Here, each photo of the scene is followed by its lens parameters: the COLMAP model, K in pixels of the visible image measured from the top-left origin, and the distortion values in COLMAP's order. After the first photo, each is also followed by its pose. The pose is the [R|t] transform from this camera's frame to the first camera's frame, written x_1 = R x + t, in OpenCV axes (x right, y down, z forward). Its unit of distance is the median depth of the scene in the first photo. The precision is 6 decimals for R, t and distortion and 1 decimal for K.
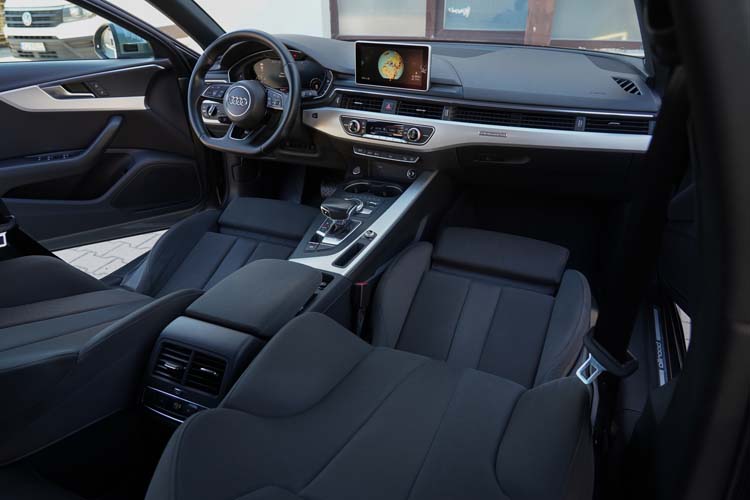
lens RADIAL K [[501.0, 0, 384.8], [0, 501.0, 248.2], [0, 0, 1]] dist [-0.034408, 0.015519]
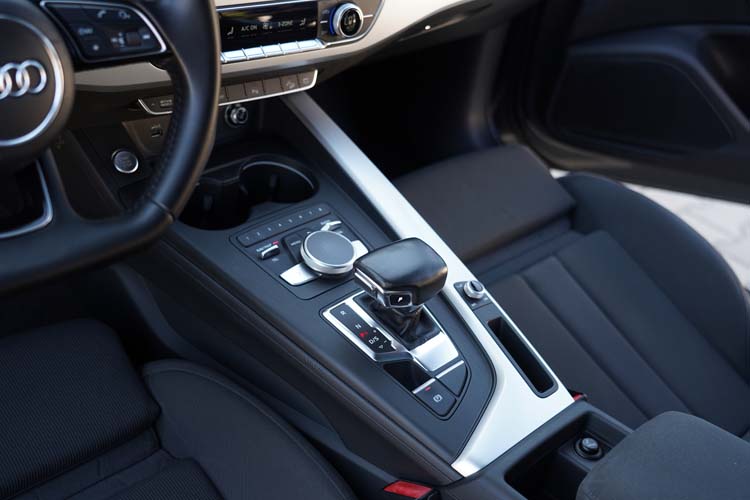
lens RADIAL K [[1010.9, 0, 387.9], [0, 1010.9, 230.9], [0, 0, 1]] dist [0.027138, 0.000000]
pose [[0.341747, -0.446017, 0.827211, -0.636932], [0.262079, 0.890518, 0.371877, -0.352906], [-0.902510, 0.089707, 0.421223, 0.623334]]
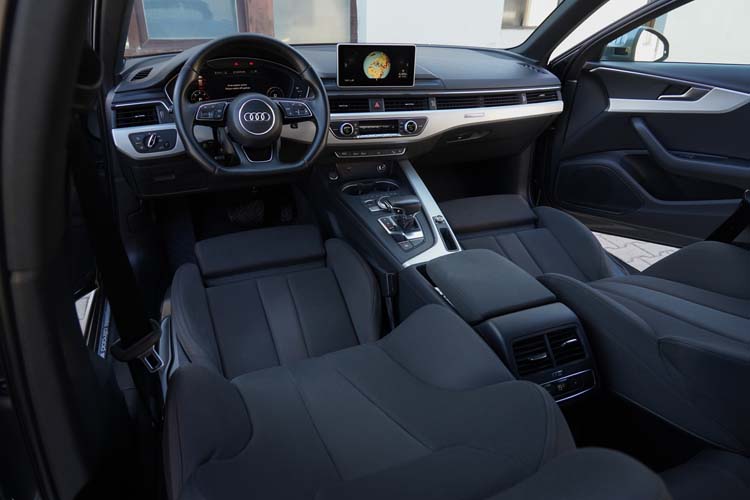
lens RADIAL K [[501.0, 0, 378.1], [0, 501.0, 246.6], [0, 0, 1]] dist [-0.034408, 0.015519]
pose [[0.707426, -0.292855, 0.643260, -0.738876], [0.298605, 0.948744, 0.103541, -0.109185], [-0.640612, 0.118833, 0.758614, 0.238332]]
